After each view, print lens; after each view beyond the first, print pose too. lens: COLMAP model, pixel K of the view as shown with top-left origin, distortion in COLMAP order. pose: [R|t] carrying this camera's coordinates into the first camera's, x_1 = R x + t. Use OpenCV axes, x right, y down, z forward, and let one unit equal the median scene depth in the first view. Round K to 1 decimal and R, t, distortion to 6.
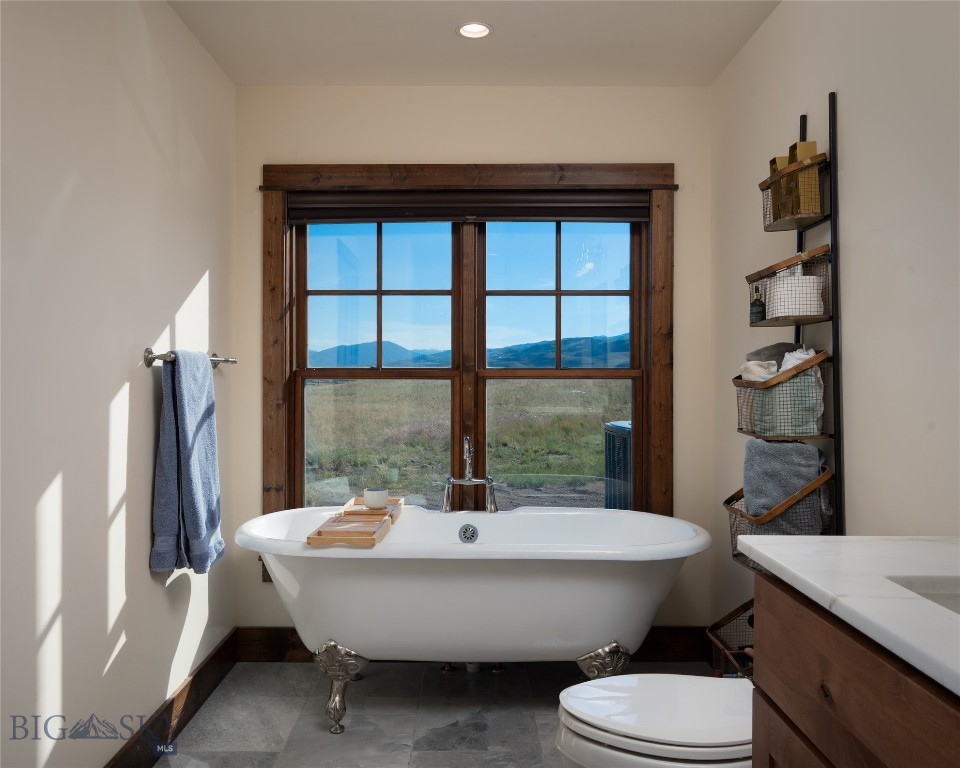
lens RADIAL K [[1081.6, 0, 478.1], [0, 1081.6, 381.2], [0, 0, 1]] dist [0.031912, 0.000000]
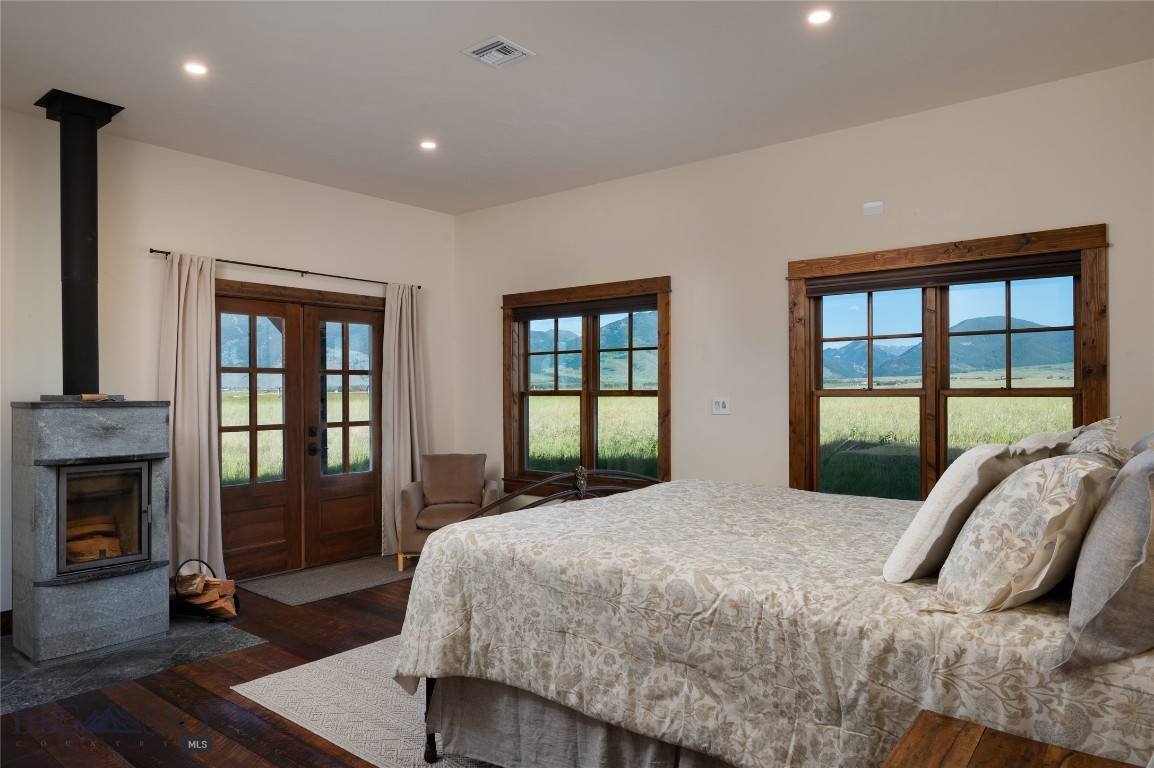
lens RADIAL K [[676.0, 0, 581.5], [0, 676.0, 386.5], [0, 0, 1]] dist [-0.004464, -0.000551]
pose [[0.809922, -0.008390, -0.586478, 0.141202], [-0.000673, 0.999884, -0.015235, 0.000019], [0.586538, 0.012734, 0.809822, 0.000972]]
